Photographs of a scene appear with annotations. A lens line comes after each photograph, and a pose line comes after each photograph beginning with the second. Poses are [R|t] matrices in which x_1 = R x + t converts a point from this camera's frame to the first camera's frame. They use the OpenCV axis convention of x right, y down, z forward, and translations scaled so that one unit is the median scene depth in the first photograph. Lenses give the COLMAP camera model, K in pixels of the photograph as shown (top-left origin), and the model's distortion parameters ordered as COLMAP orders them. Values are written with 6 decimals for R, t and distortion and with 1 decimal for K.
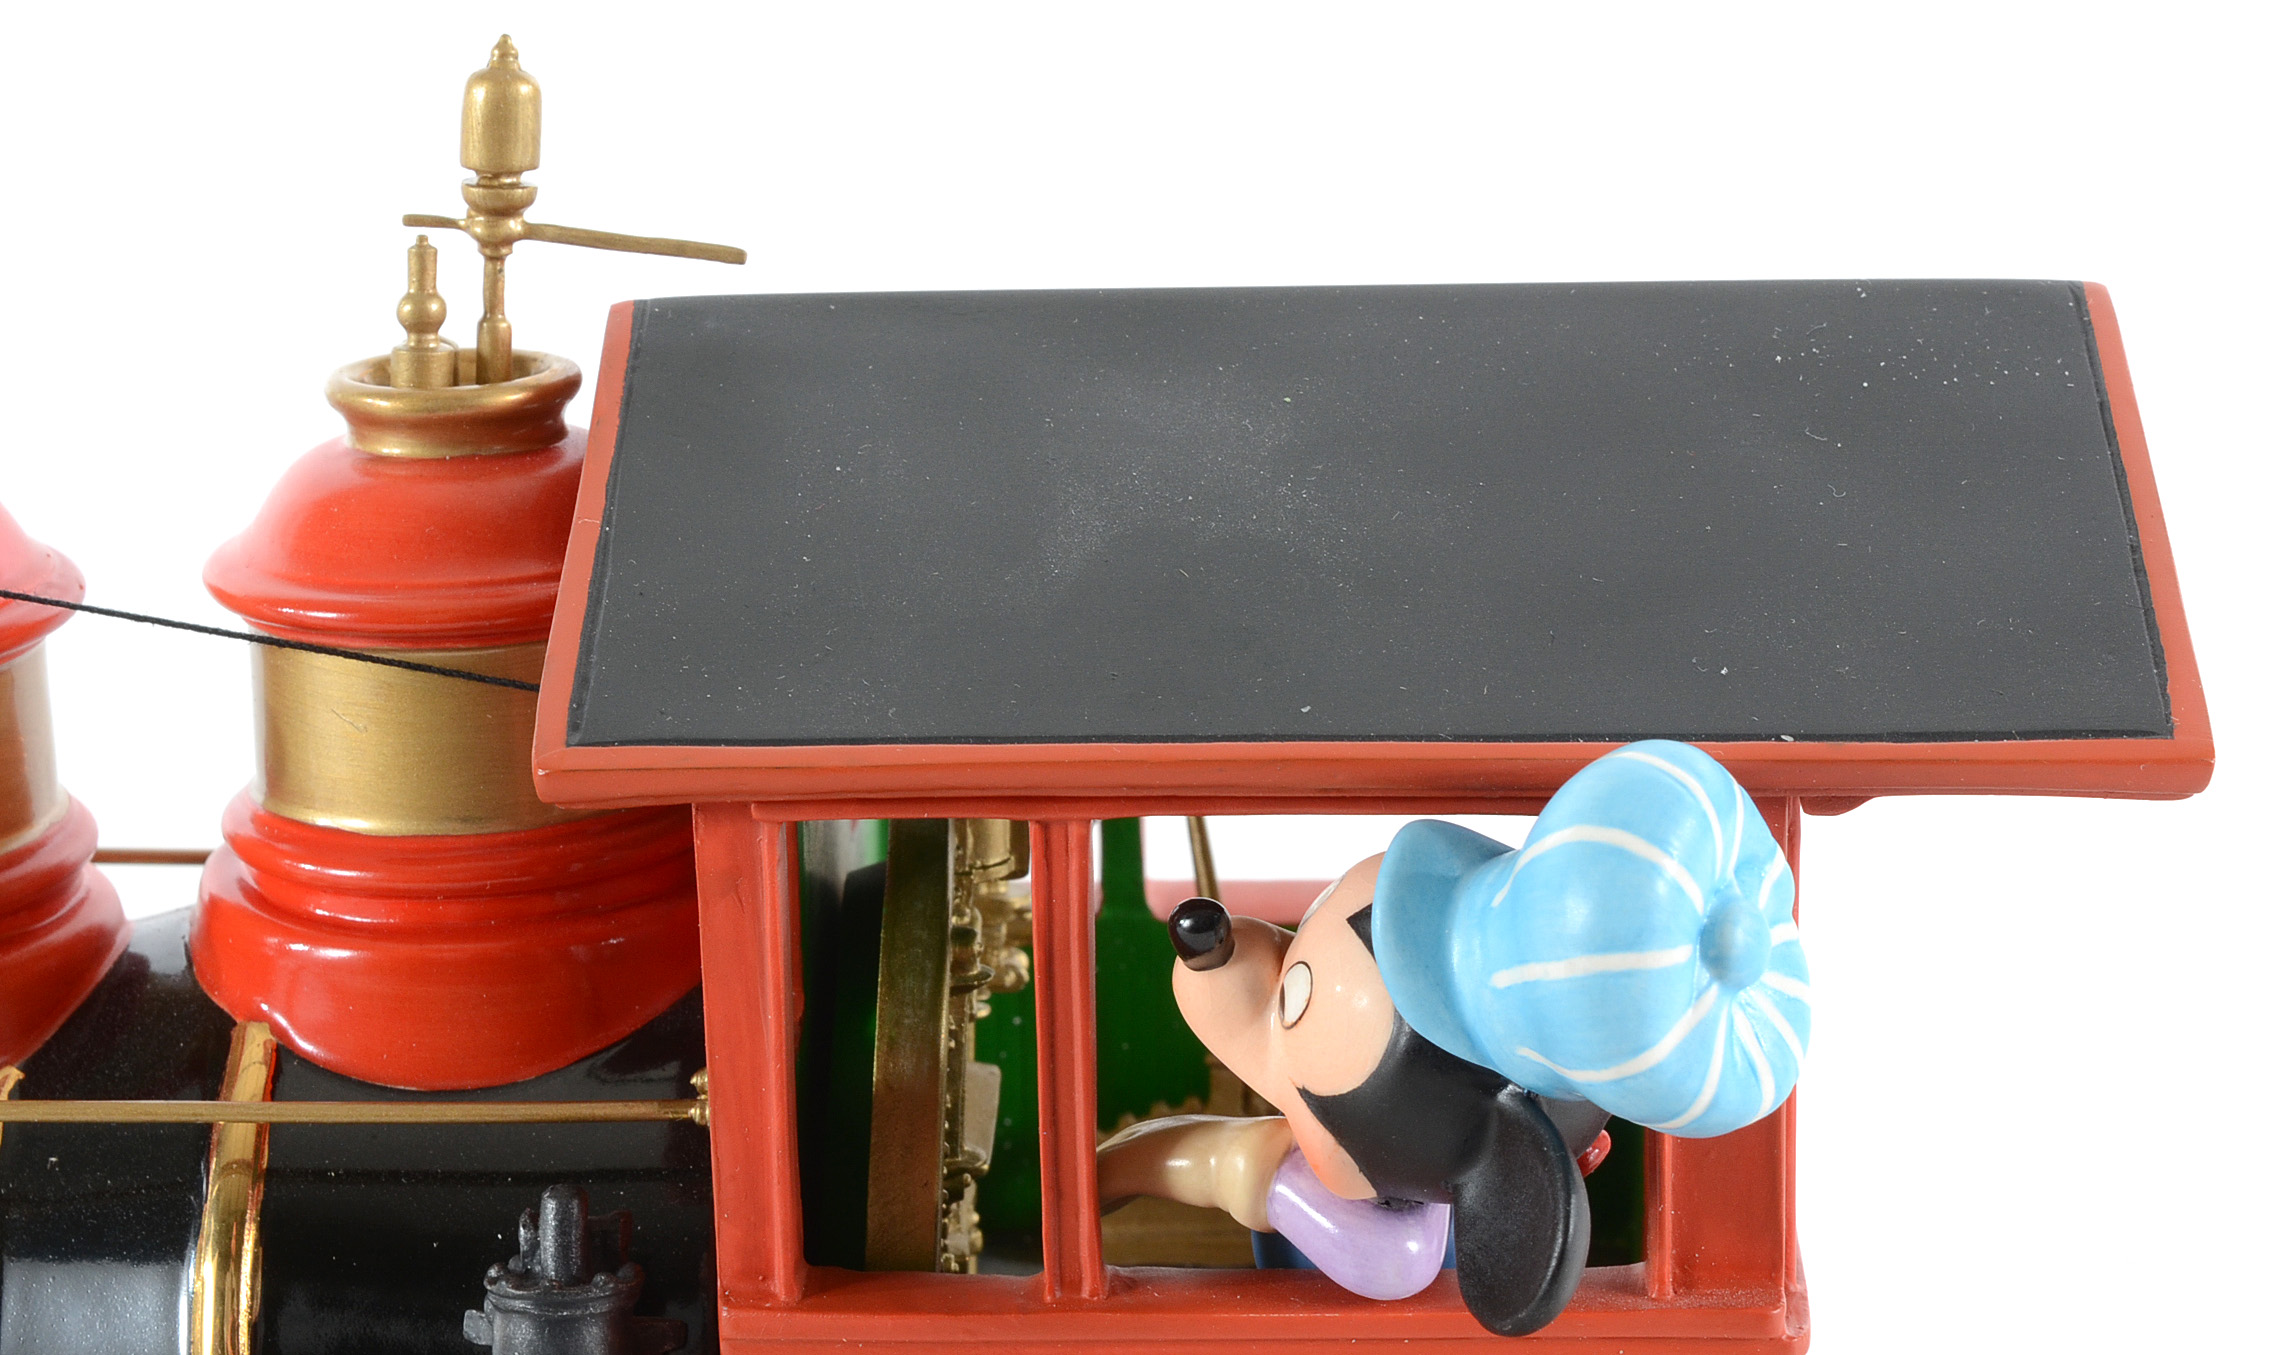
lens RADIAL K [[5382.7, 0, 1142.0], [0, 5382.7, 677.5], [0, 0, 1]] dist [0.038735, 0.169493]
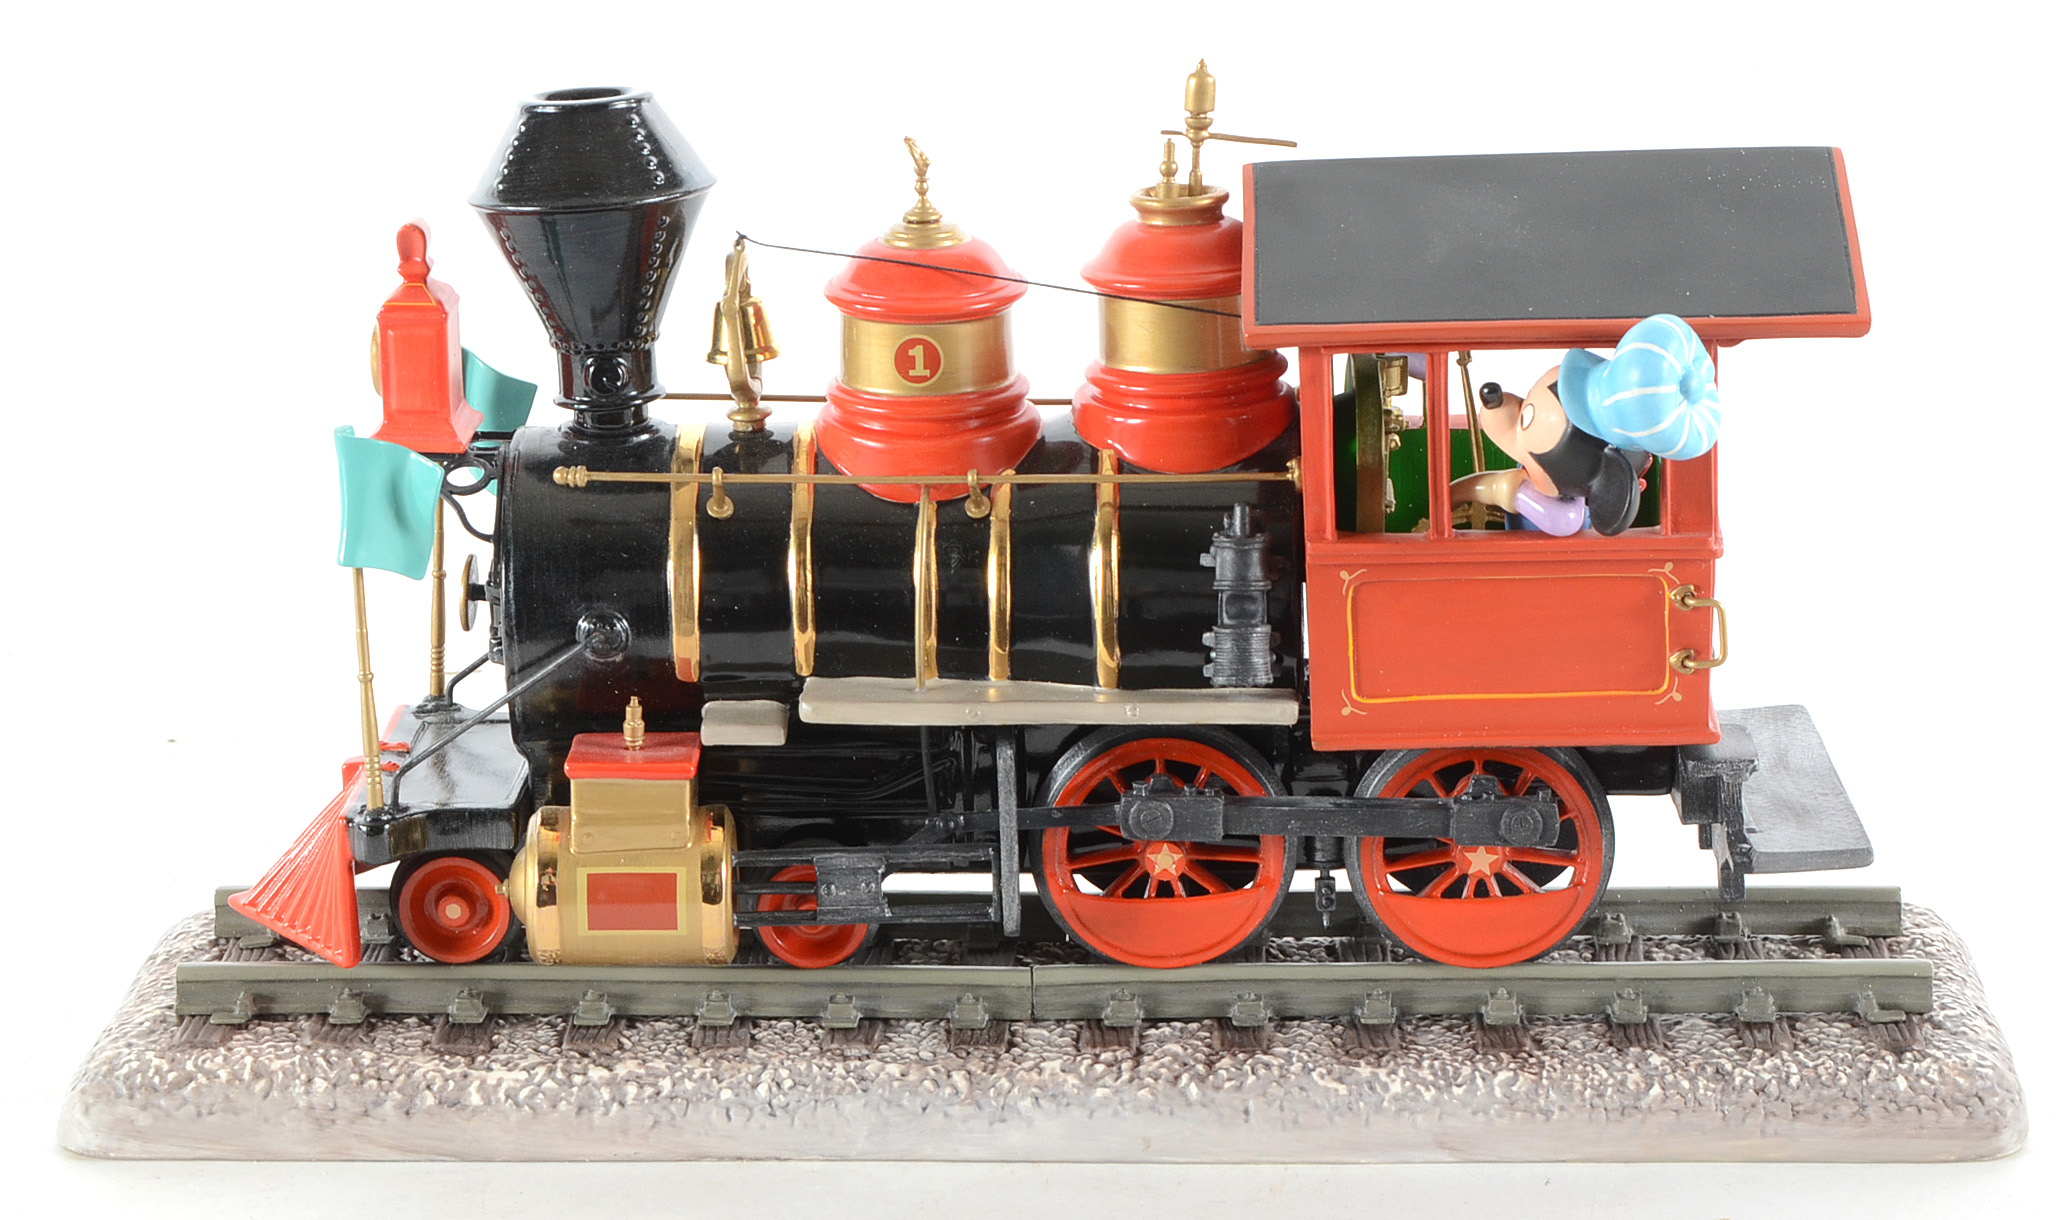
lens RADIAL K [[4718.8, 0, 1035.5], [0, 4718.8, 610.0], [0, 0, 1]] dist [0.086067, -0.410261]
pose [[0.999358, -0.010829, -0.034146, -0.130307], [0.011254, 0.999861, 0.012271, 0.117841], [0.034008, -0.012647, 0.999342, -1.289844]]
